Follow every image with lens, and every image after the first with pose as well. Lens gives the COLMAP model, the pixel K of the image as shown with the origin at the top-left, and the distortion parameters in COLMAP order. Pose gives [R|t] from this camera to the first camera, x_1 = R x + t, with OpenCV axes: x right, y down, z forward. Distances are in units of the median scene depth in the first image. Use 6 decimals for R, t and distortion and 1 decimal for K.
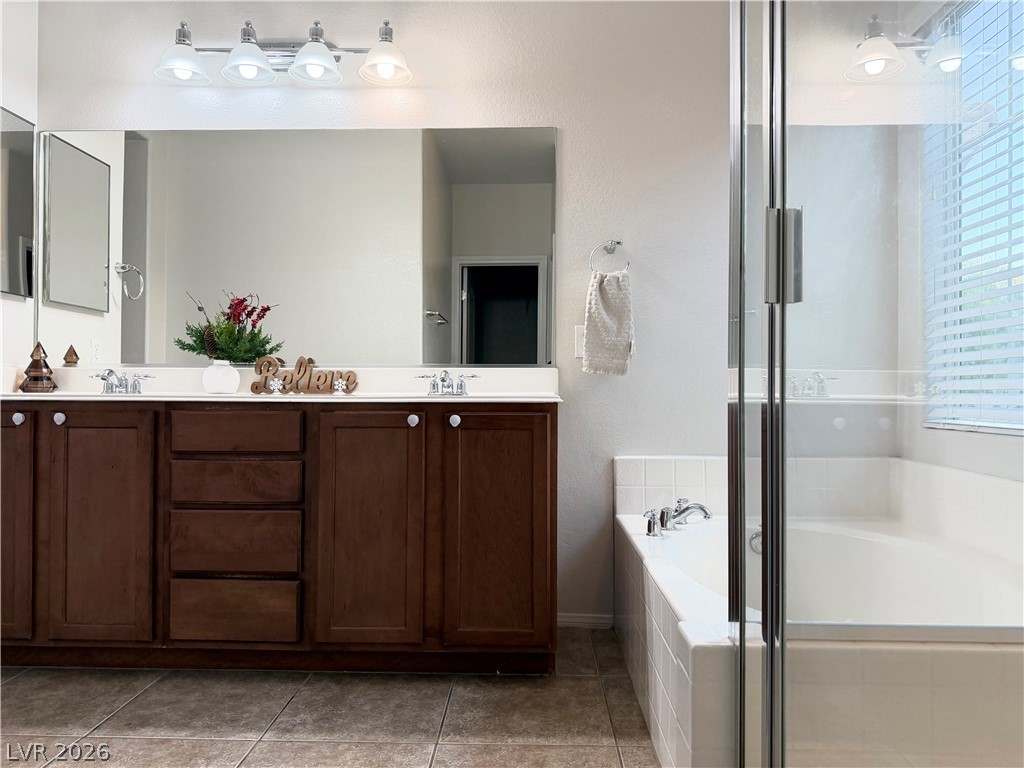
lens RADIAL K [[729.1, 0, 518.4], [0, 729.1, 383.3], [0, 0, 1]] dist [0.037089, -0.054734]
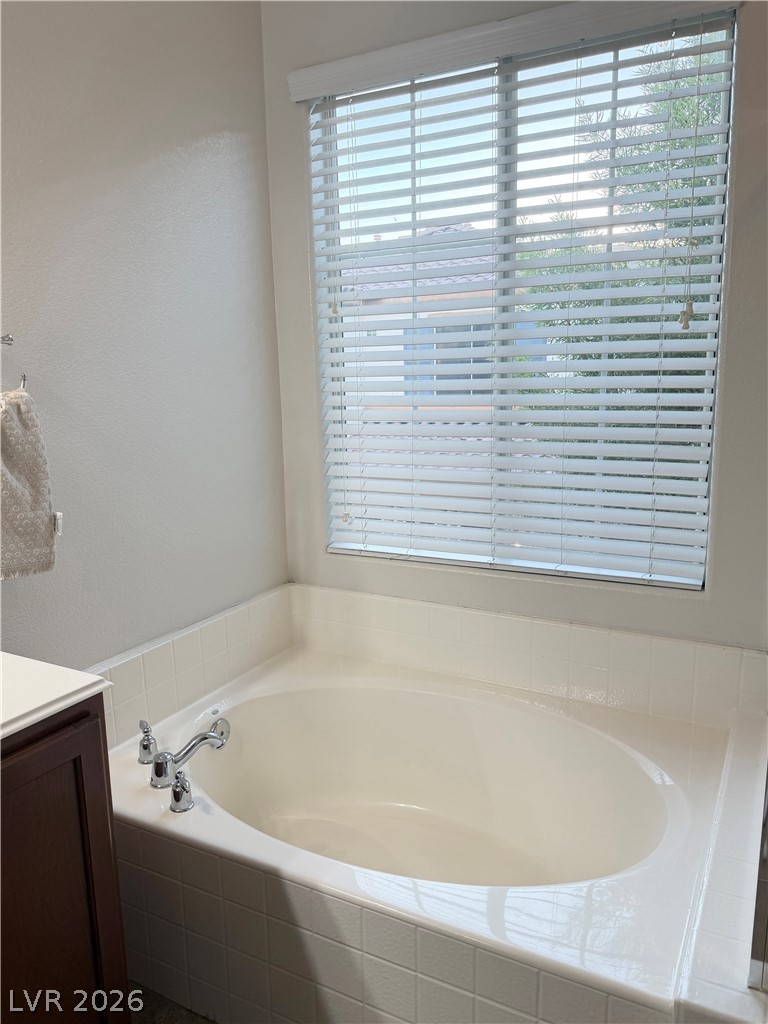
lens RADIAL K [[764.5, 0, 395.8], [0, 764.5, 531.0], [0, 0, 1]] dist [0.019399, -0.019866]
pose [[0.428347, -0.191260, 0.883141, -0.282413], [0.012448, 0.978499, 0.205873, -0.168742], [-0.903528, -0.077192, 0.421518, 0.479685]]
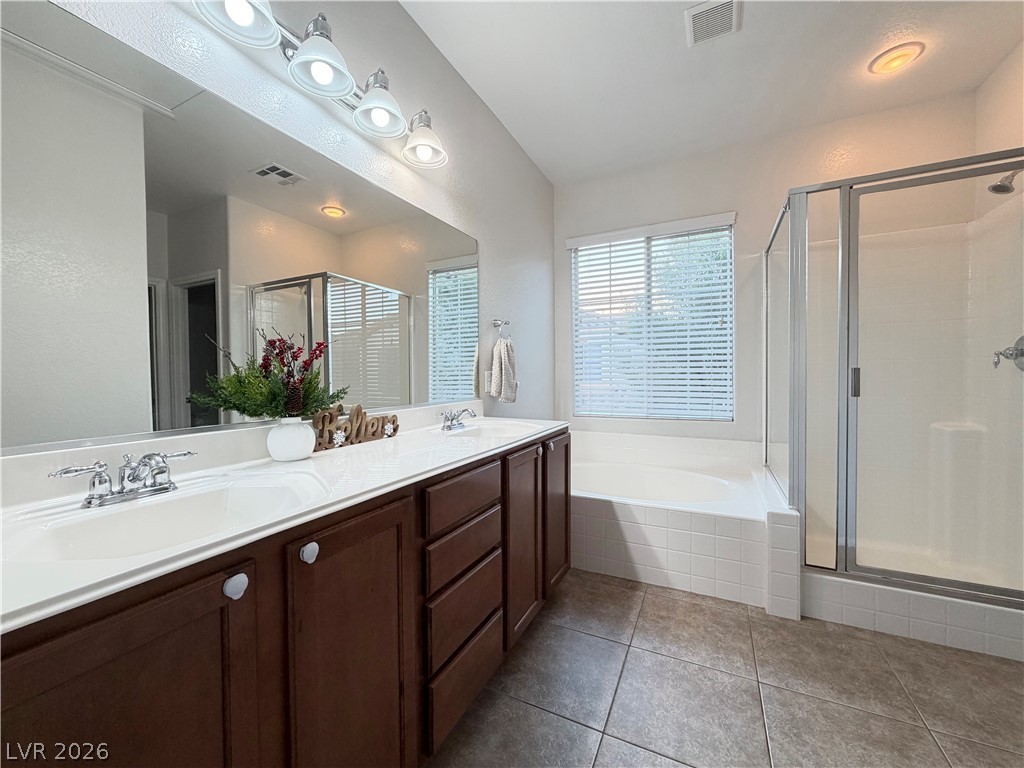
lens RADIAL K [[410.9, 0, 505.7], [0, 410.9, 382.4], [0, 0, 1]] dist [0.001917, -0.001046]
pose [[0.416726, -0.024437, 0.908704, -0.734054], [0.002183, 0.999663, 0.025882, -0.082606], [-0.909029, -0.008802, 0.416639, 0.616366]]
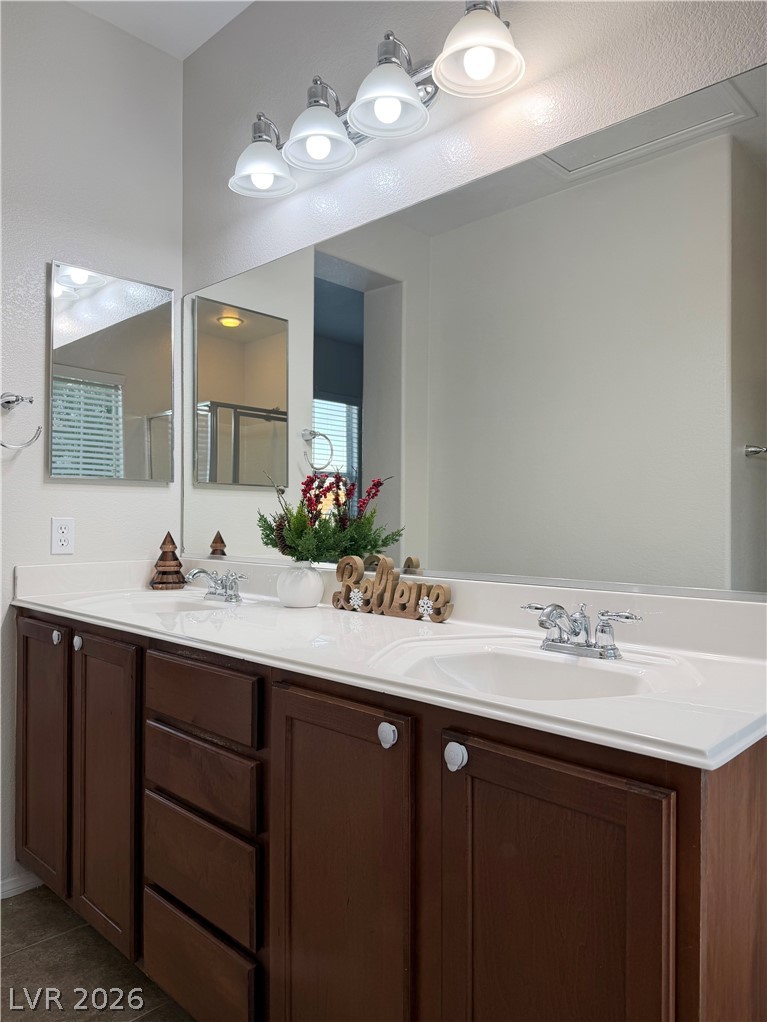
lens RADIAL K [[727.6, 0, 381.9], [0, 727.6, 509.9], [0, 0, 1]] dist [0.037089, -0.054734]
pose [[0.730988, -0.009509, -0.682324, 0.152012], [0.009270, 0.999949, -0.004004, -0.079690], [0.682327, -0.003398, 0.731039, 0.541919]]
